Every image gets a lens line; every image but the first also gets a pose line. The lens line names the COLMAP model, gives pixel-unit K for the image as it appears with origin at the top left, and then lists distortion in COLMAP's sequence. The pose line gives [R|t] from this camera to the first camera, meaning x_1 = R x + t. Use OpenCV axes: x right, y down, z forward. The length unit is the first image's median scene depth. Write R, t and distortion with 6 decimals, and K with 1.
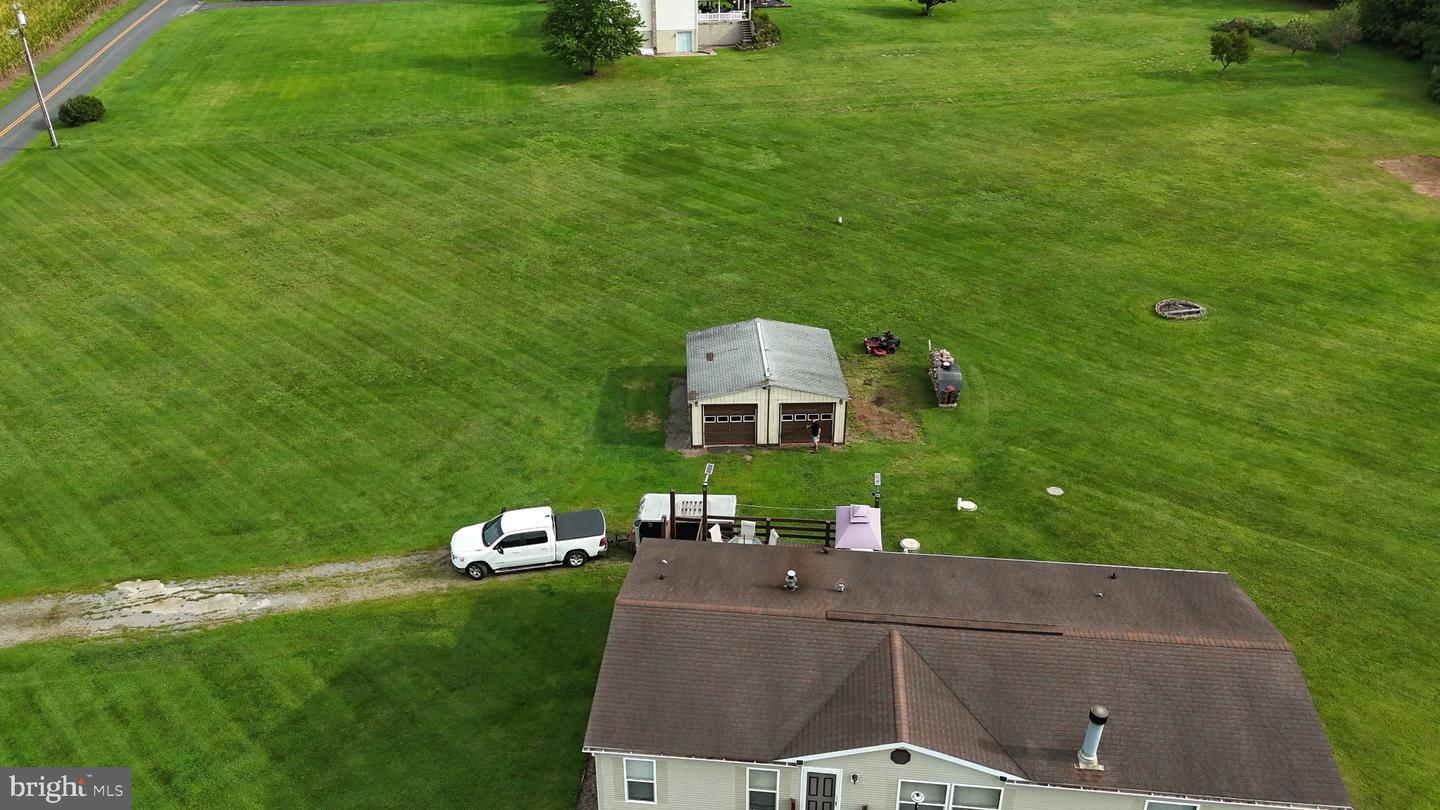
lens RADIAL K [[1058.9, 0, 720.0], [0, 1058.9, 405.0], [0, 0, 1]] dist [0.075413, -0.069776]
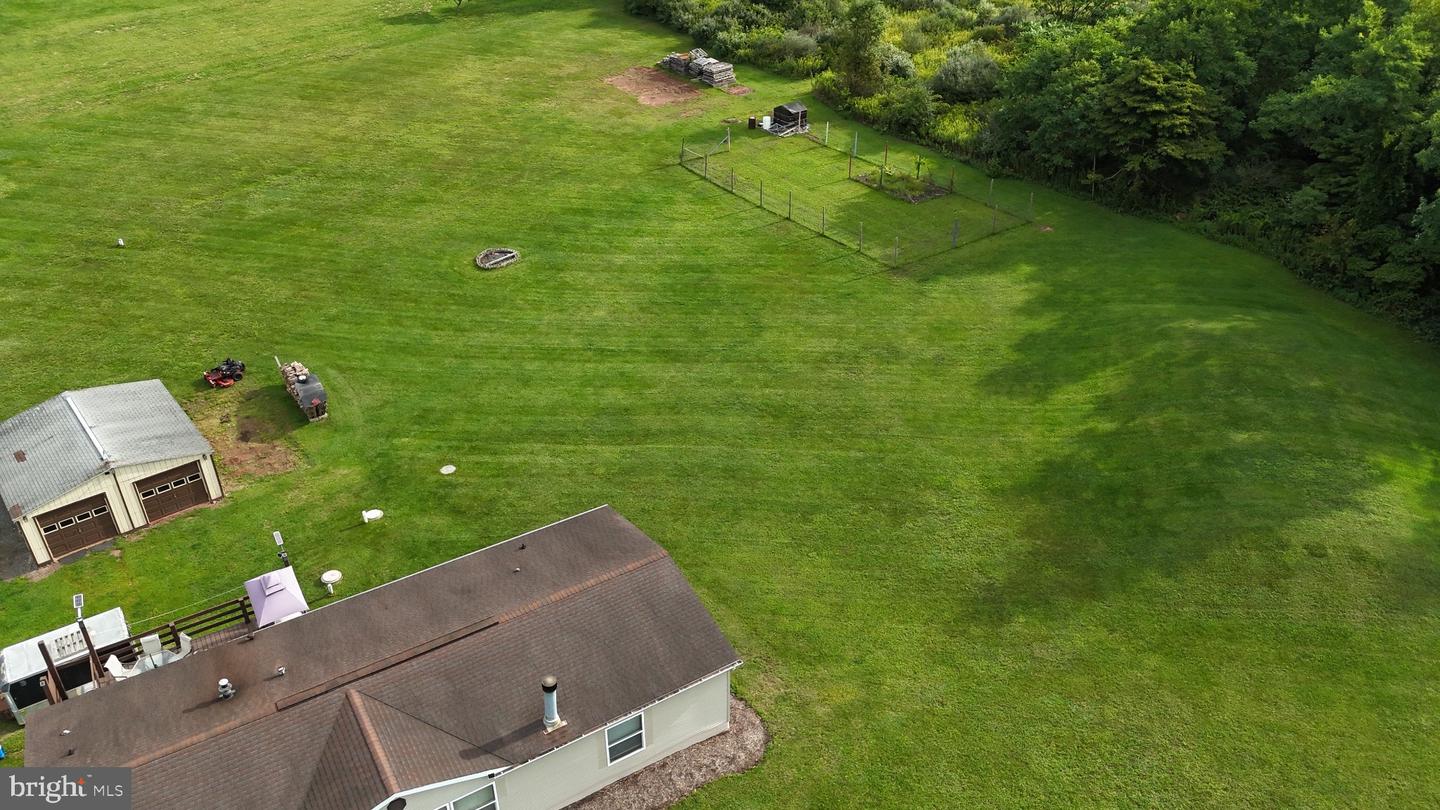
lens RADIAL K [[1058.9, 0, 720.0], [0, 1058.9, 405.0], [0, 0, 1]] dist [0.075413, -0.069776]
pose [[0.793098, -0.320922, 0.517692, 0.000736], [0.283977, 0.946732, 0.151838, -0.056148], [-0.538844, 0.026590, 0.841986, -0.034590]]
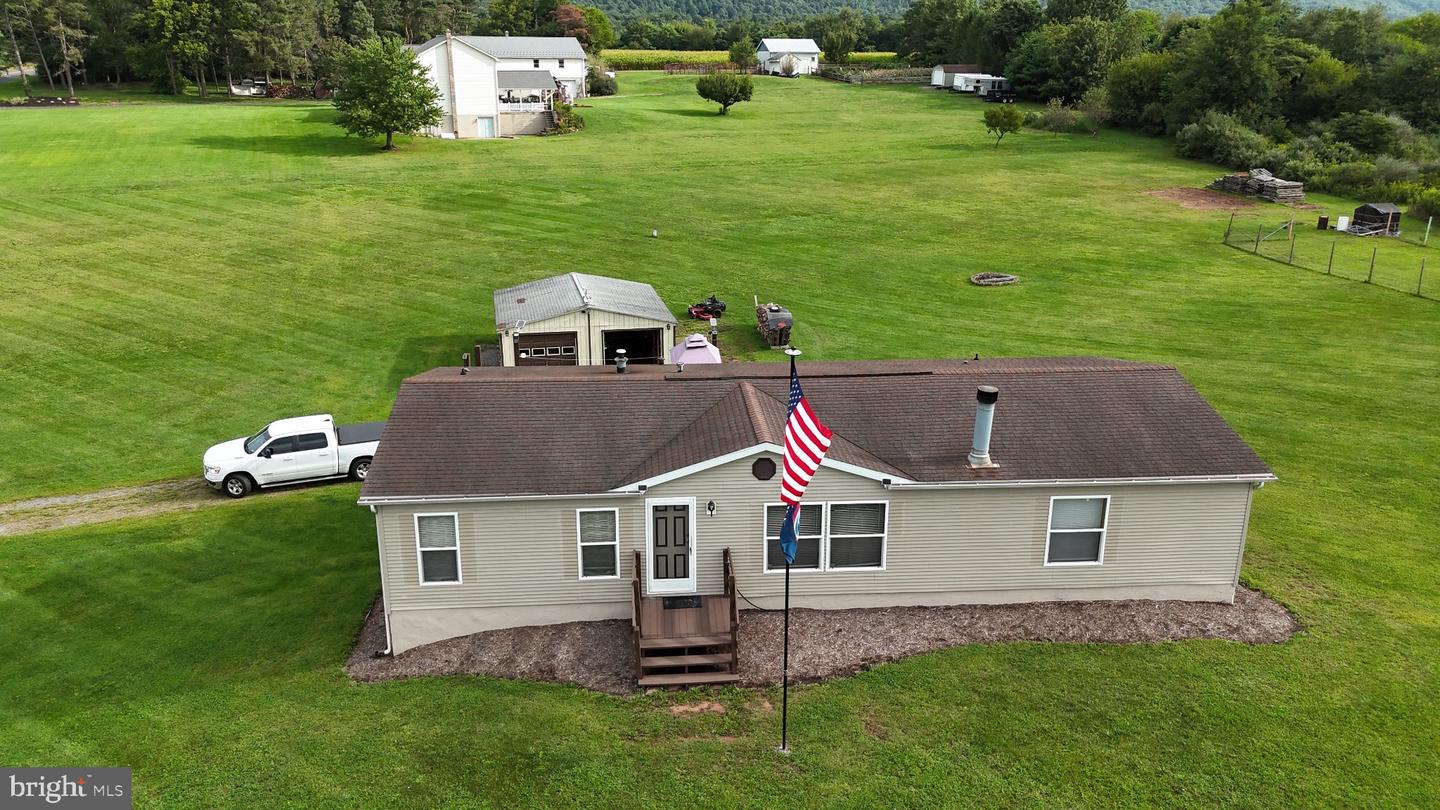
lens RADIAL K [[1058.9, 0, 720.0], [0, 1058.9, 405.0], [0, 0, 1]] dist [0.075413, -0.069776]
pose [[0.984425, -0.049715, 0.168628, 0.000599], [0.077430, 0.983749, -0.161998, 0.200426], [-0.157833, 0.172531, 0.972276, 0.102483]]
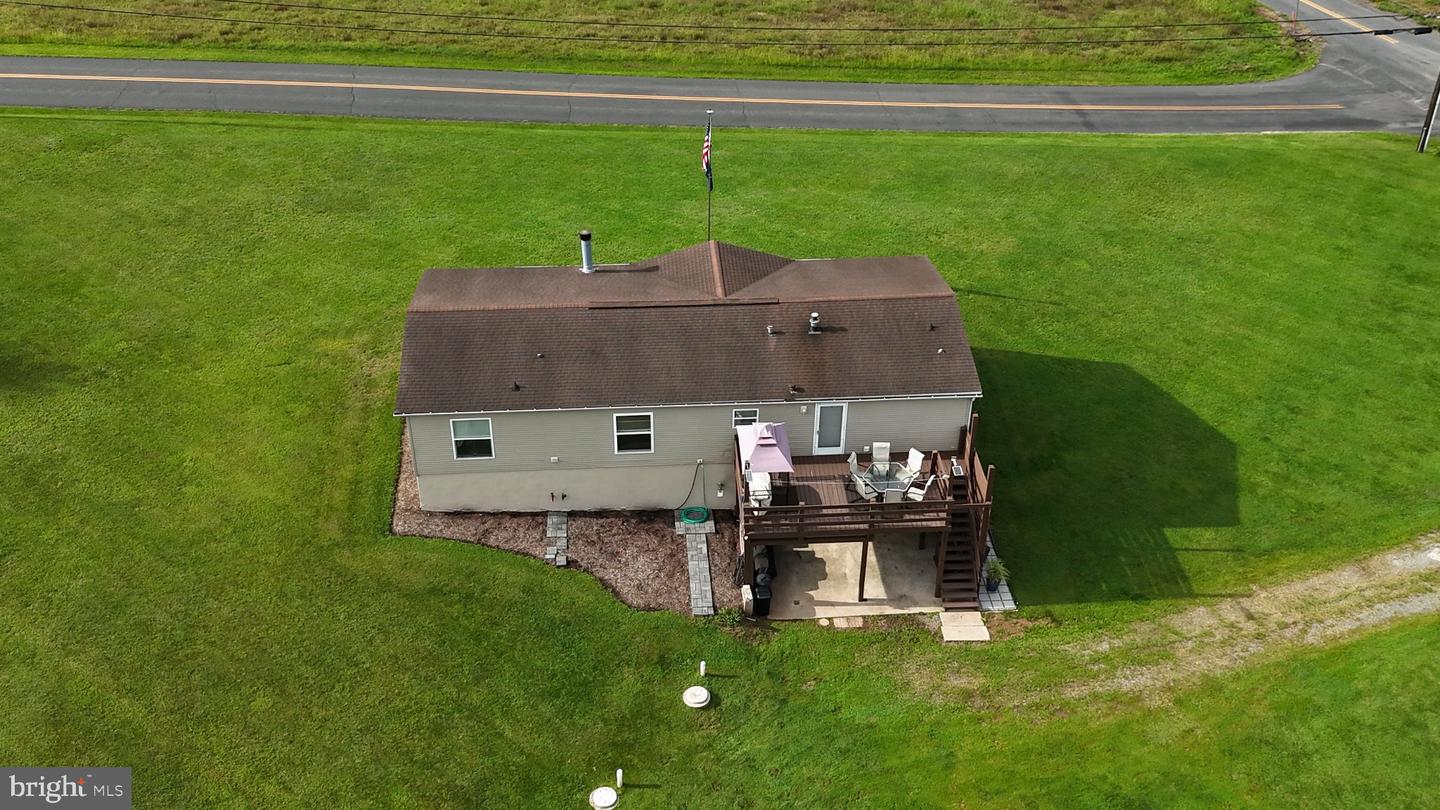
lens RADIAL K [[1357.8, 0, 720.0], [0, 1357.8, 405.0], [0, 0, 1]] dist [0.133501, -0.240220]
pose [[-0.985205, 0.091158, -0.145123, 0.223855], [-0.085464, 0.472657, 0.877092, -0.612043], [0.148548, 0.876519, -0.457874, 1.007595]]
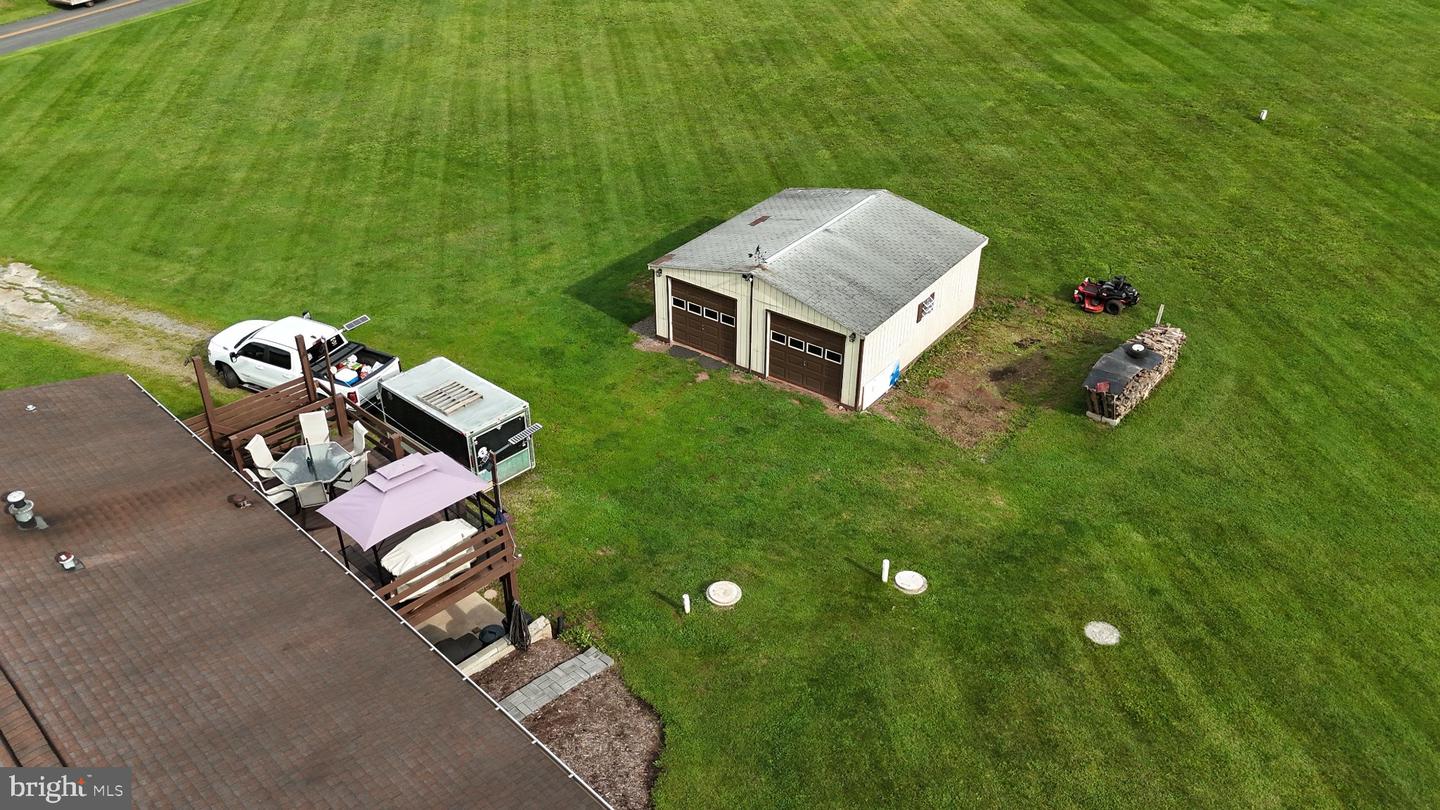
lens RADIAL K [[1058.9, 0, 720.0], [0, 1058.9, 405.0], [0, 0, 1]] dist [0.075413, -0.069776]
pose [[0.786076, 0.337636, -0.517770, 0.344372], [-0.293202, 0.941078, 0.168537, -0.041506], [0.544166, 0.019328, 0.838755, 0.435268]]
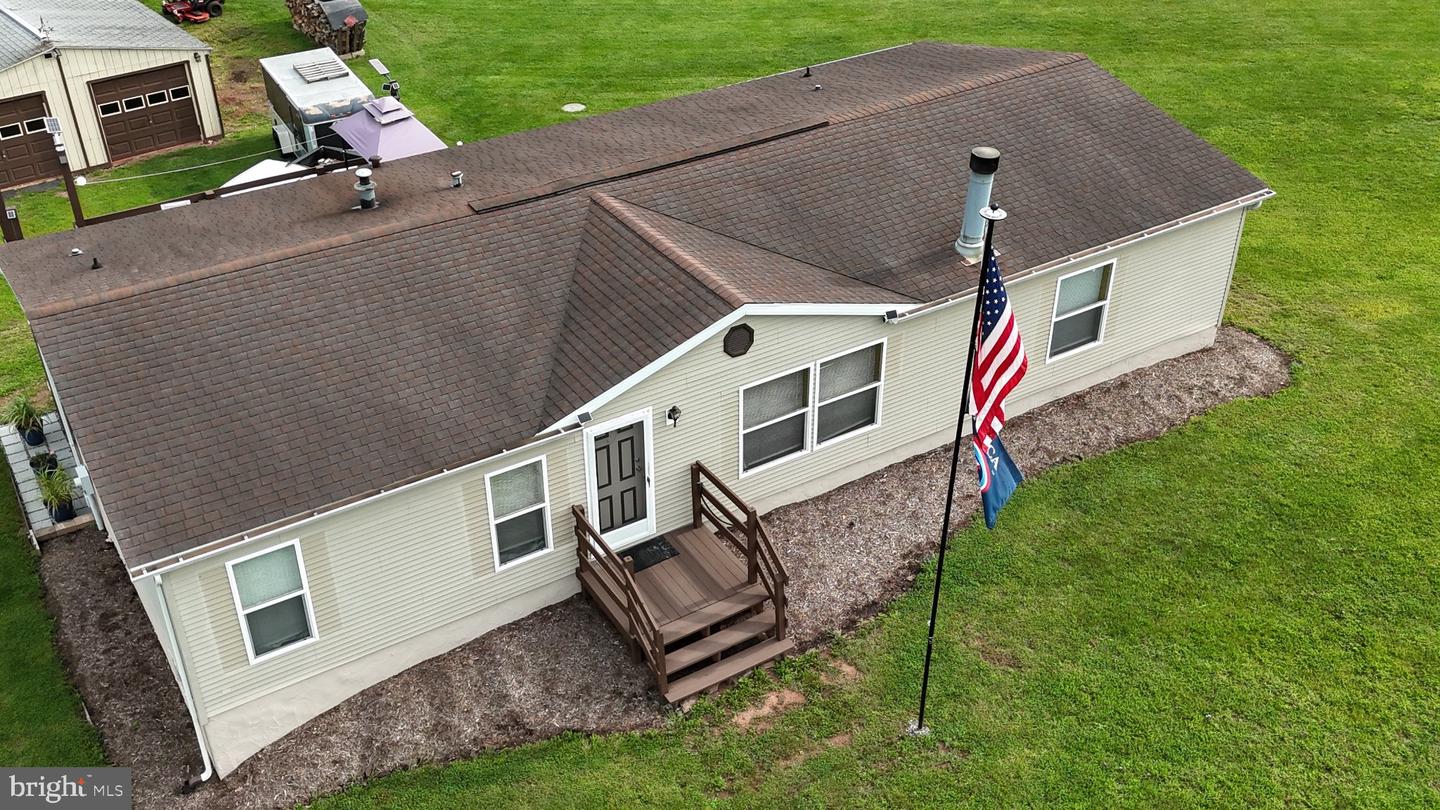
lens RADIAL K [[1363.4, 0, 720.0], [0, 1363.4, 405.0], [0, 0, 1]] dist [0.092911, -0.134088]
pose [[0.787362, -0.336643, 0.516462, -0.102920], [0.287743, 0.941571, 0.175068, 0.115224], [-0.545220, 0.010766, 0.838224, 0.206553]]
